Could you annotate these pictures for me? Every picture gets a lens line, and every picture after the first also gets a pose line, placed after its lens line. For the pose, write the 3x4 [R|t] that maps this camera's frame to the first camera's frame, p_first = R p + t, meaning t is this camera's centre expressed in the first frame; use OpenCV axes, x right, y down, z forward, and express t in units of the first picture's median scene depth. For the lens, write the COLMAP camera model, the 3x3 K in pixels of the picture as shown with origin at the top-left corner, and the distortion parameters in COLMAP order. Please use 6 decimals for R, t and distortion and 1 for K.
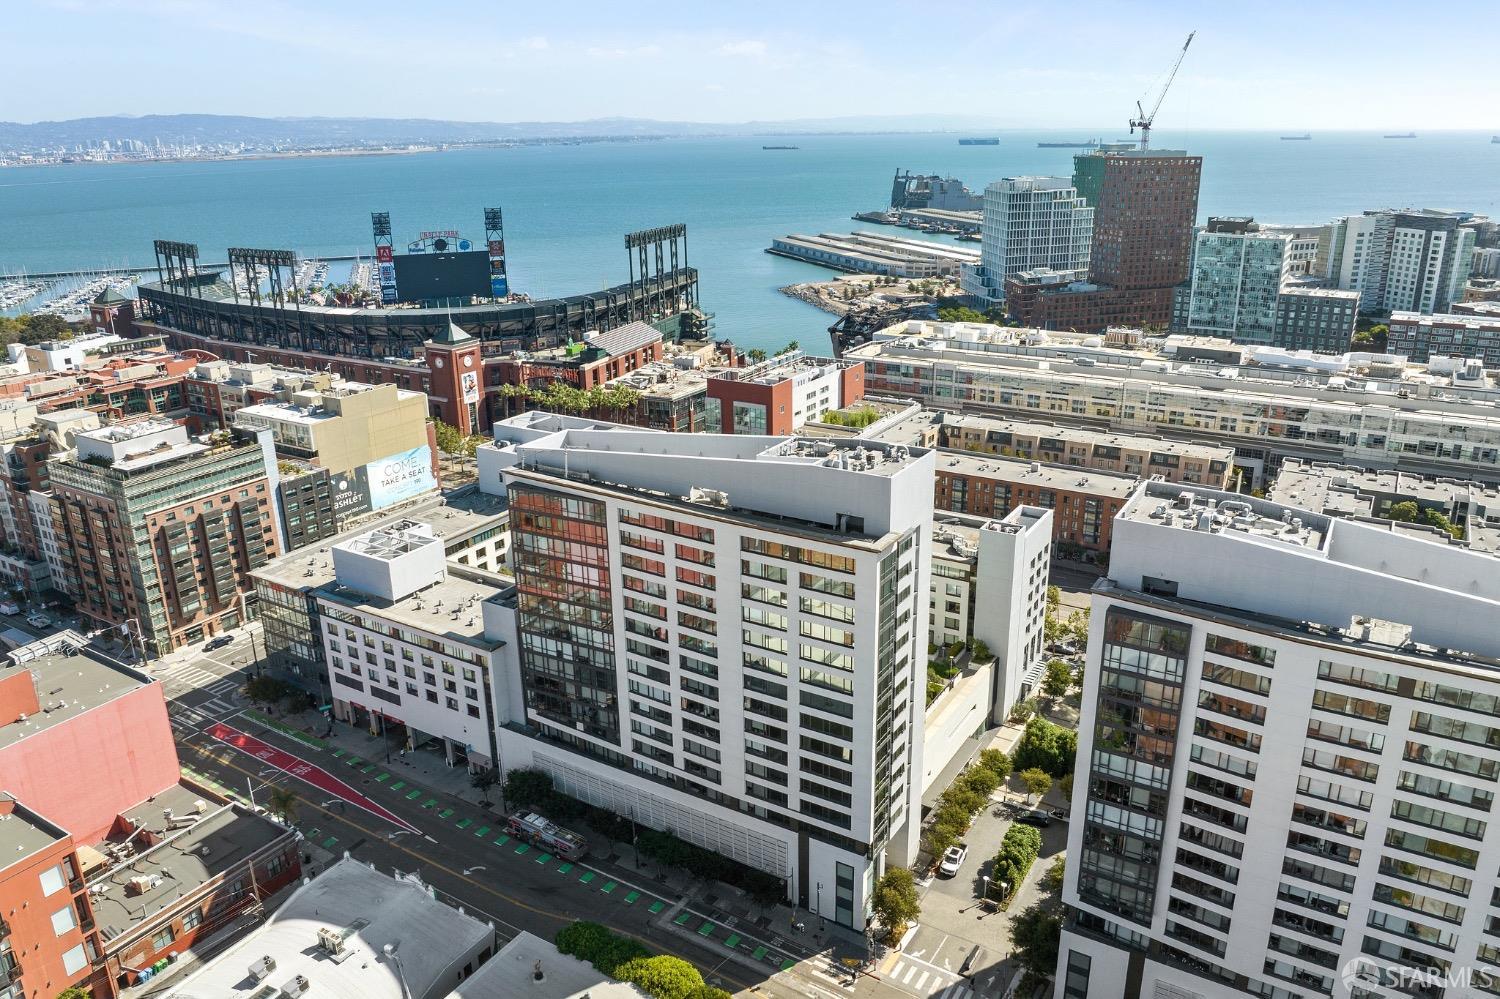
lens RADIAL K [[1076.4, 0, 768.6], [0, 1076.4, 495.4], [0, 0, 1]] dist [-0.001365, -0.054625]
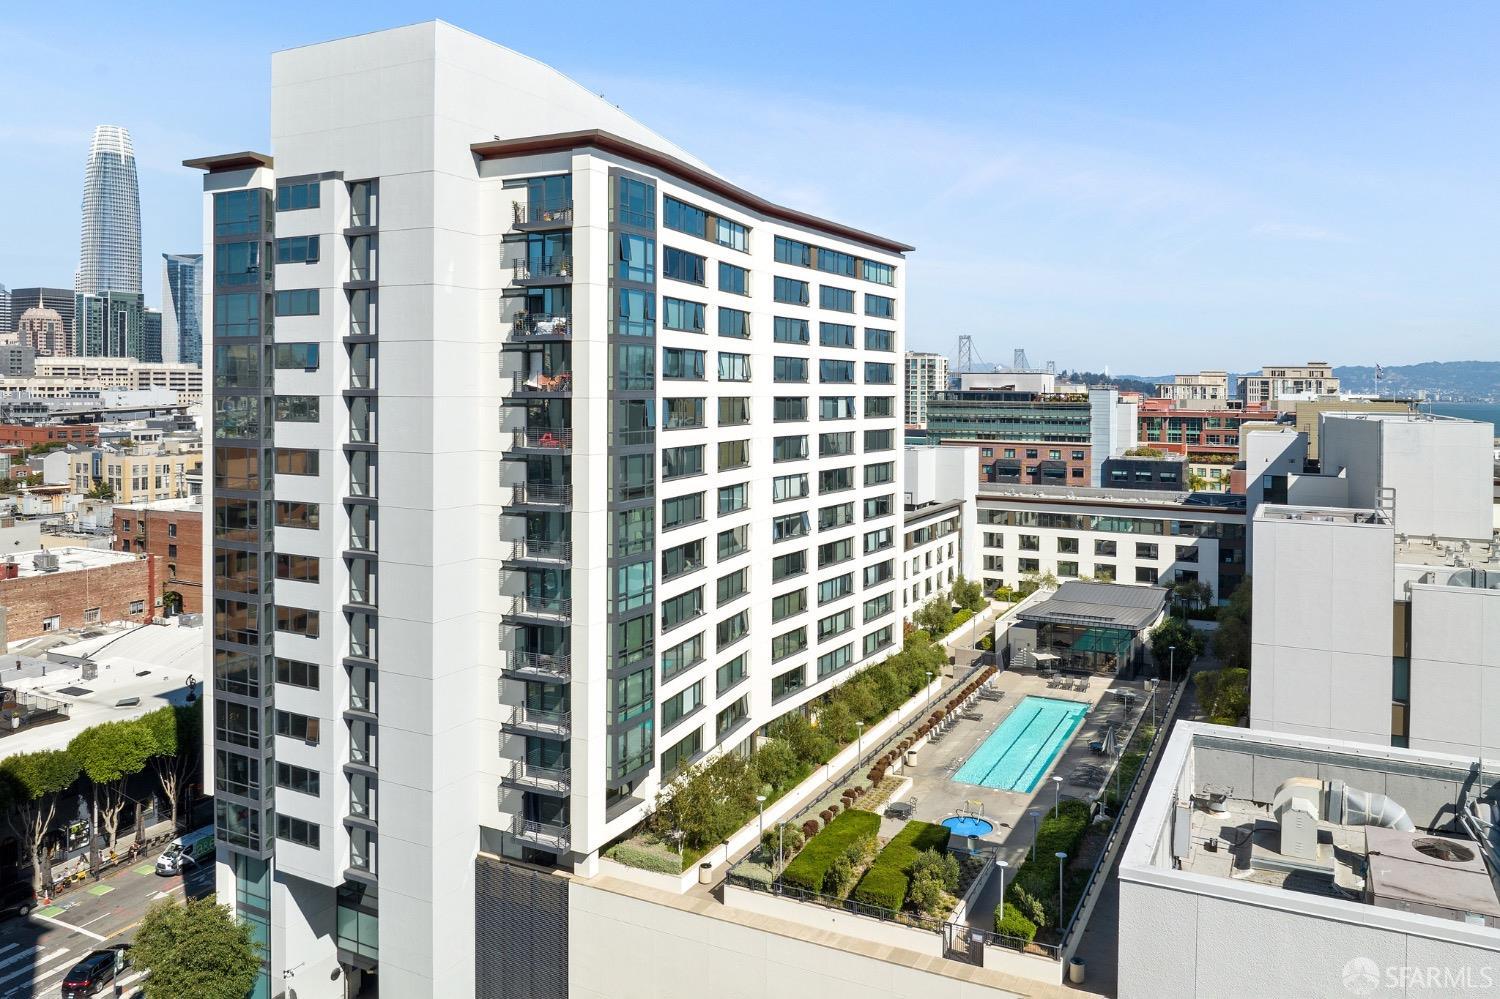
lens RADIAL K [[1115.8, 0, 746.2], [0, 1115.8, 397.3], [0, 0, 1]] dist [-0.041512, -0.003490]
pose [[0.074655, 0.020206, -0.997005, 0.222962], [-0.333064, 0.942886, -0.005830, 0.025516], [0.939944, 0.332502, 0.077121, 0.414363]]
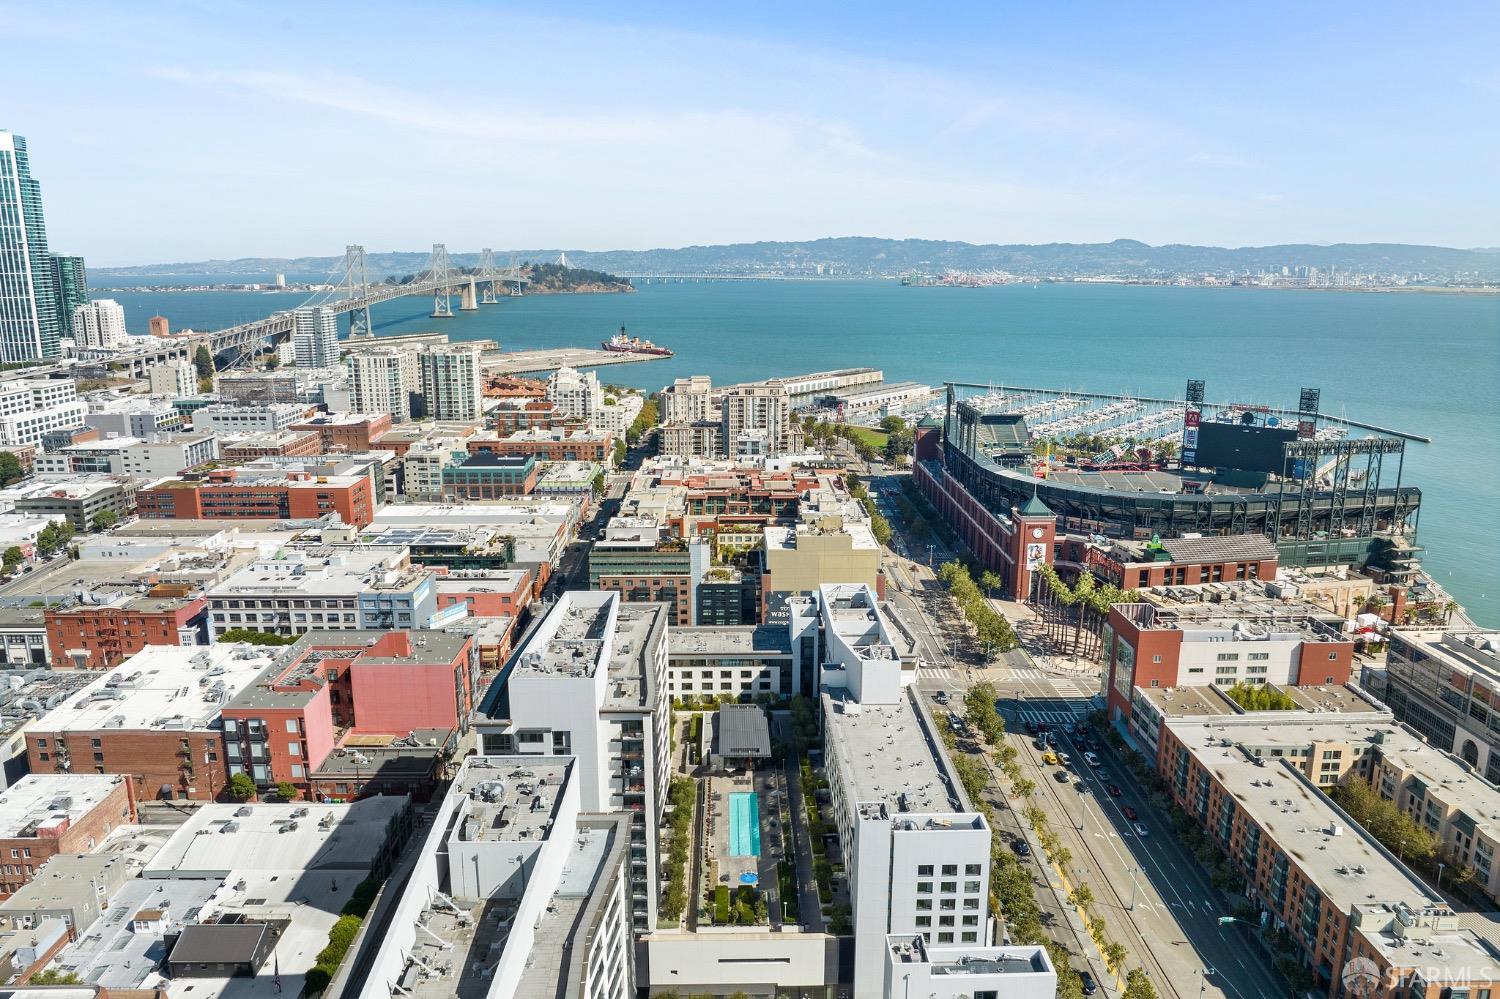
lens RADIAL K [[1076.4, 0, 768.6], [0, 1076.4, 495.4], [0, 0, 1]] dist [-0.001365, -0.054625]
pose [[0.548852, 0.195010, -0.812855, 0.440170], [-0.284046, 0.958055, 0.038053, -0.123857], [0.786180, 0.210003, 0.581222, 0.146448]]
